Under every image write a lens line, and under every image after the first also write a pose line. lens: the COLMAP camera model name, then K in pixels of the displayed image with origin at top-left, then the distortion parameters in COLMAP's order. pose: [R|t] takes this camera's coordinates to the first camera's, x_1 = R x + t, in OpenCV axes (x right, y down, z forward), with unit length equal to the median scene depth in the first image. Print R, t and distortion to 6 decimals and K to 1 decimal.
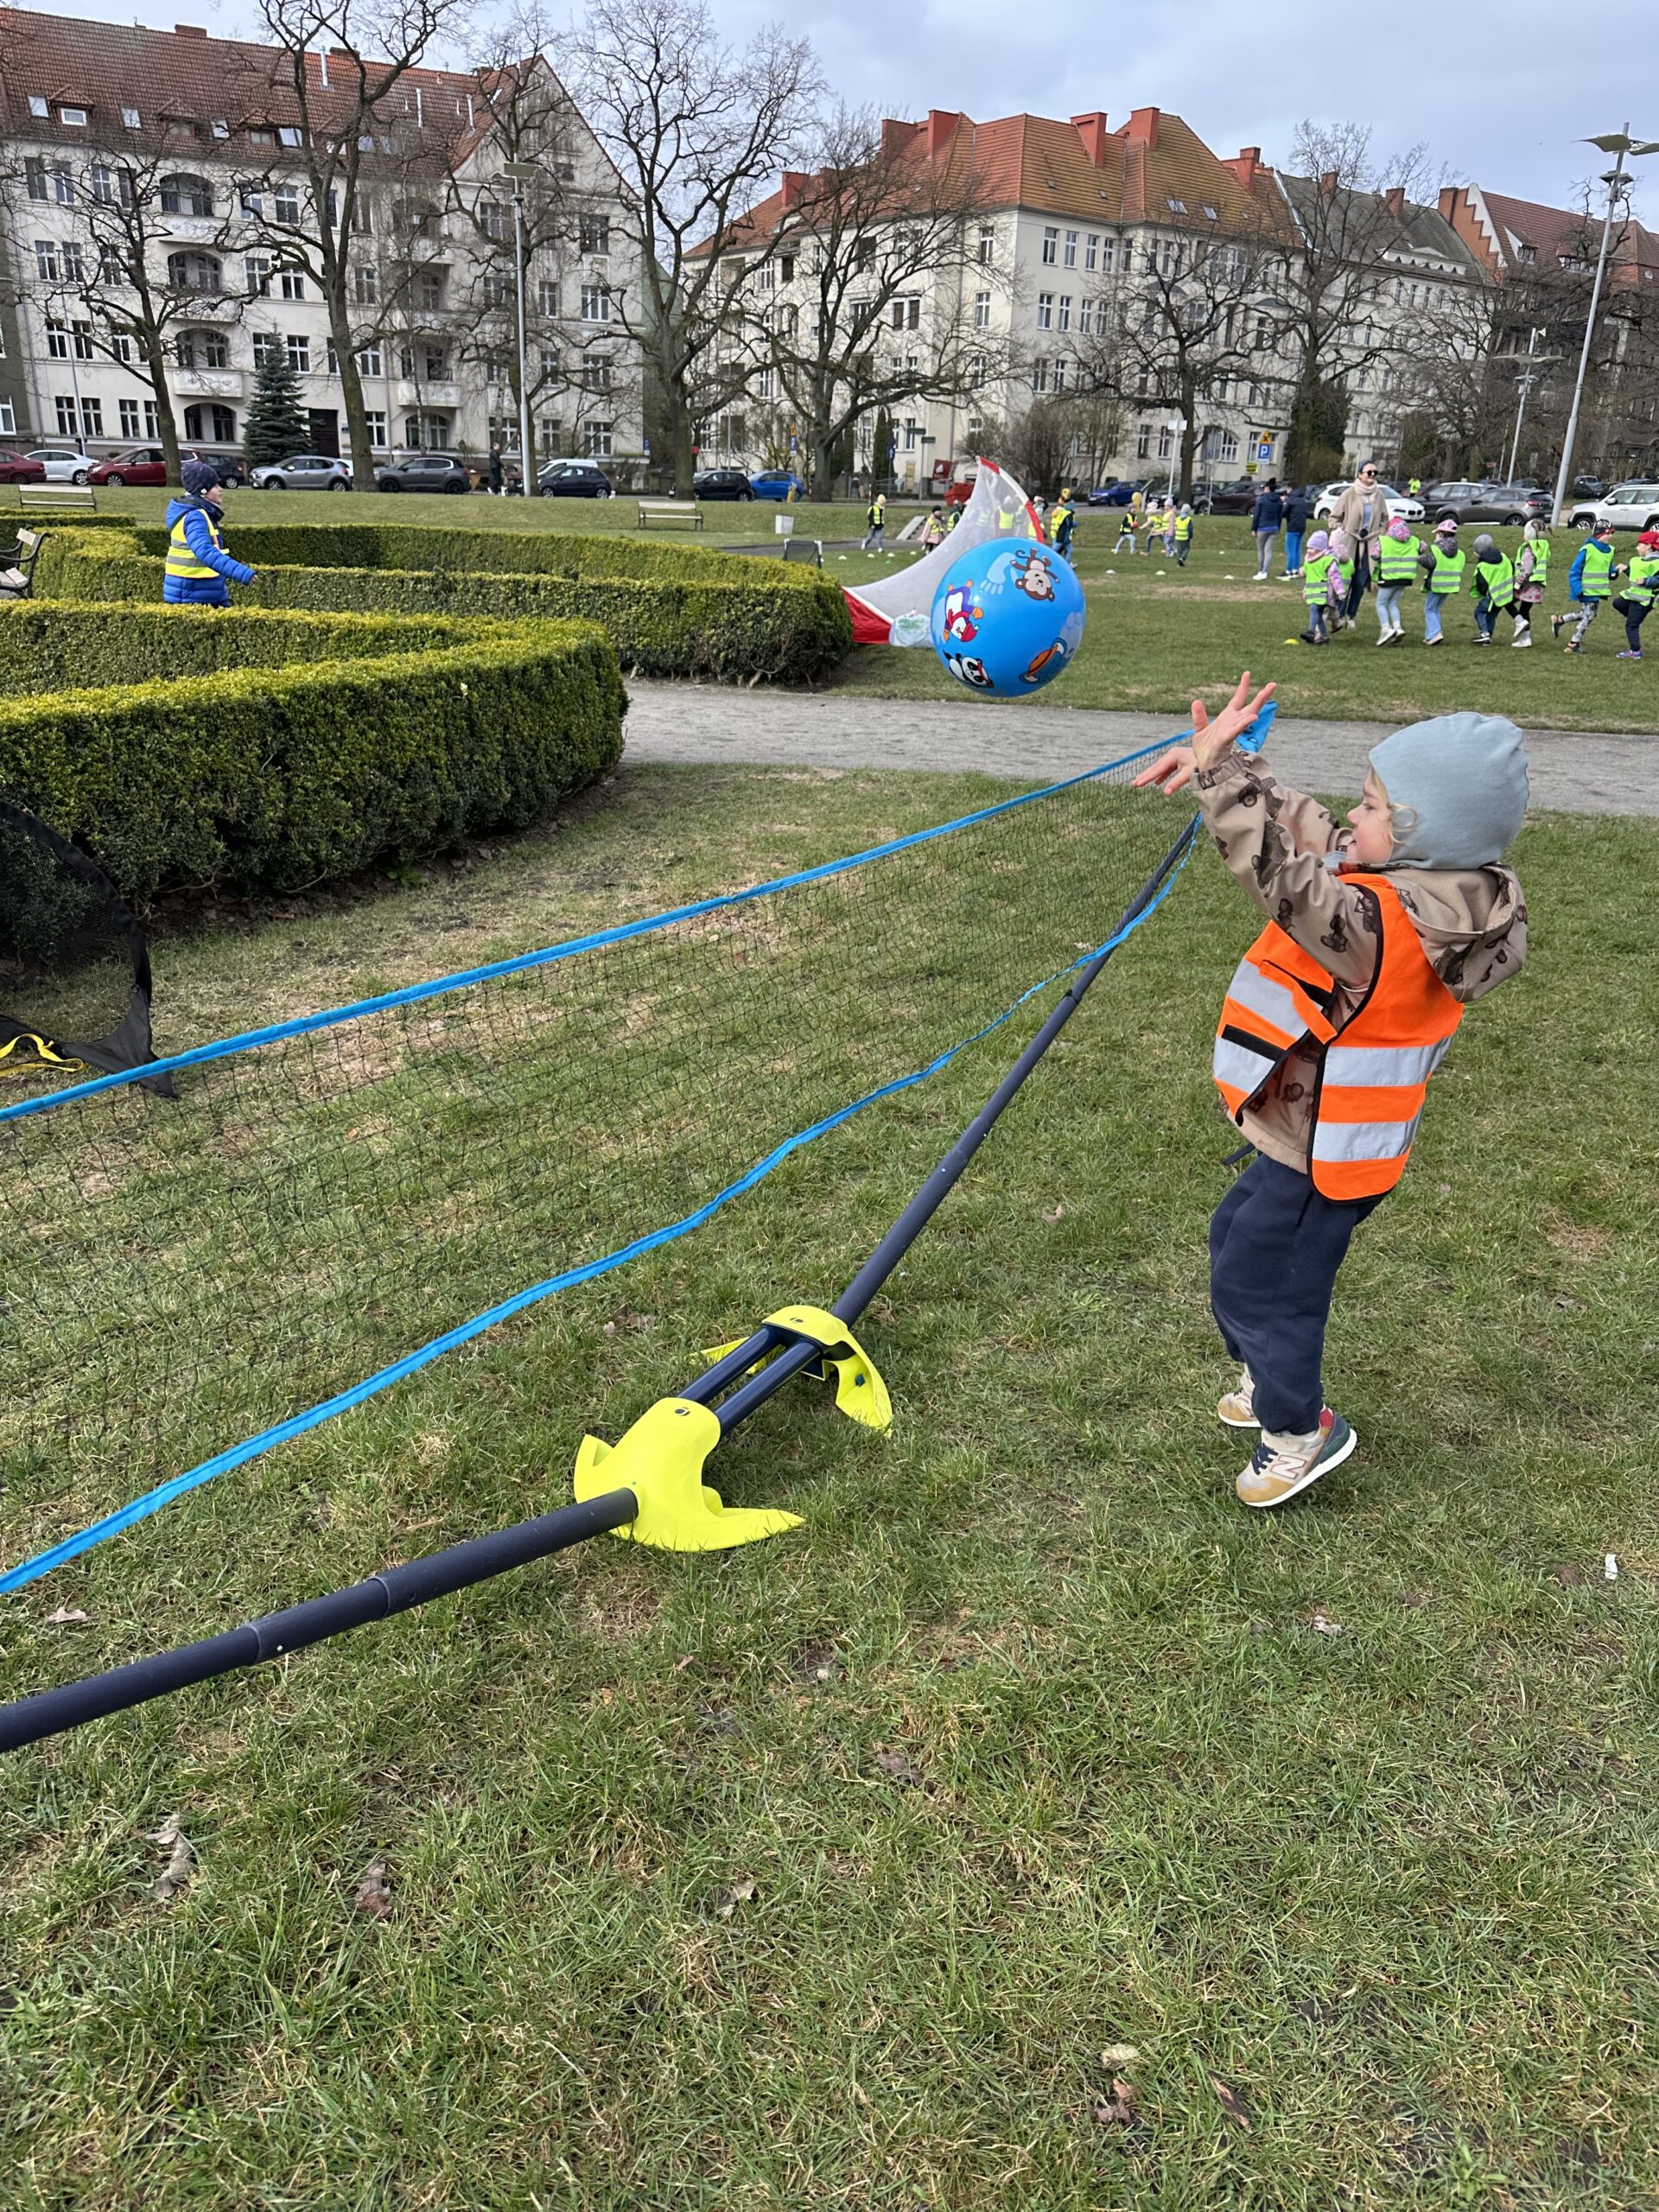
lens RADIAL K [[1570.3, 0, 821.1], [0, 1570.3, 1112.9], [0, 0, 1]] dist [-0.003376, -0.005359]
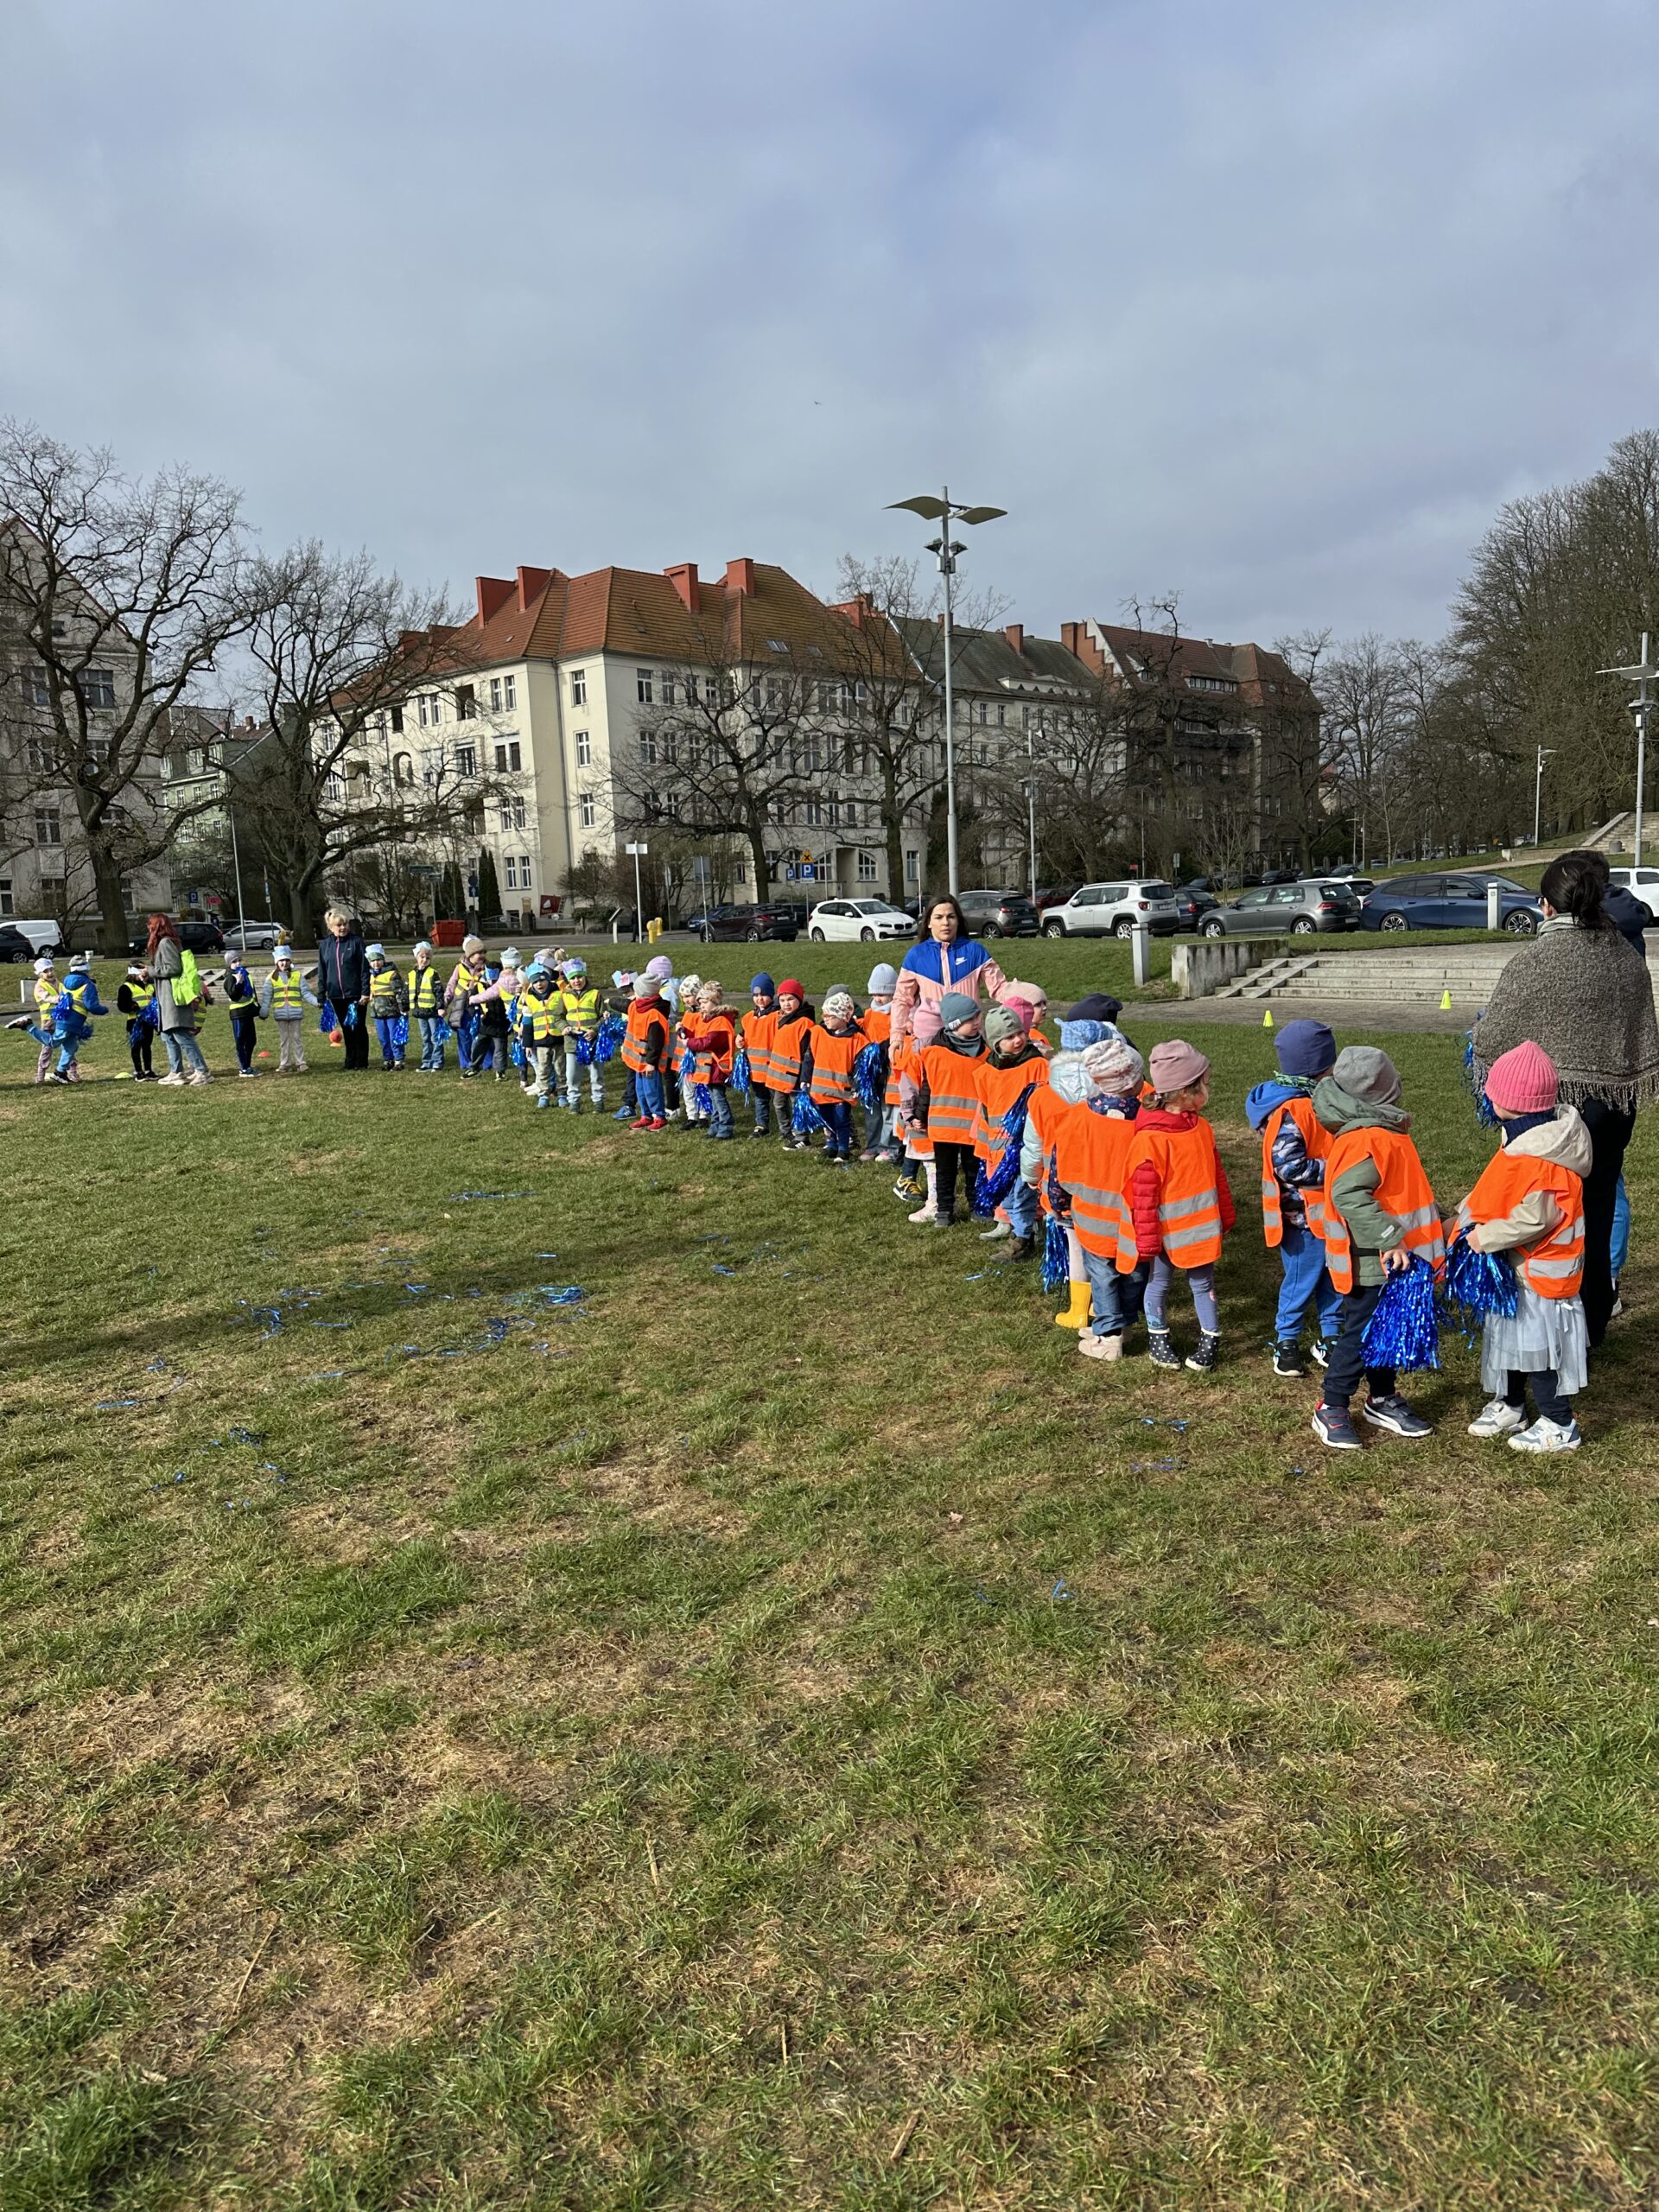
lens RADIAL K [[1554.5, 0, 832.8], [0, 1554.5, 1154.8], [0, 0, 1]] dist [0.065287, -0.067144]
pose [[0.989900, -0.081631, 0.115909, 0.126355], [0.105493, 0.970327, -0.217571, -0.038432], [-0.094709, 0.227601, 0.969138, 0.098393]]
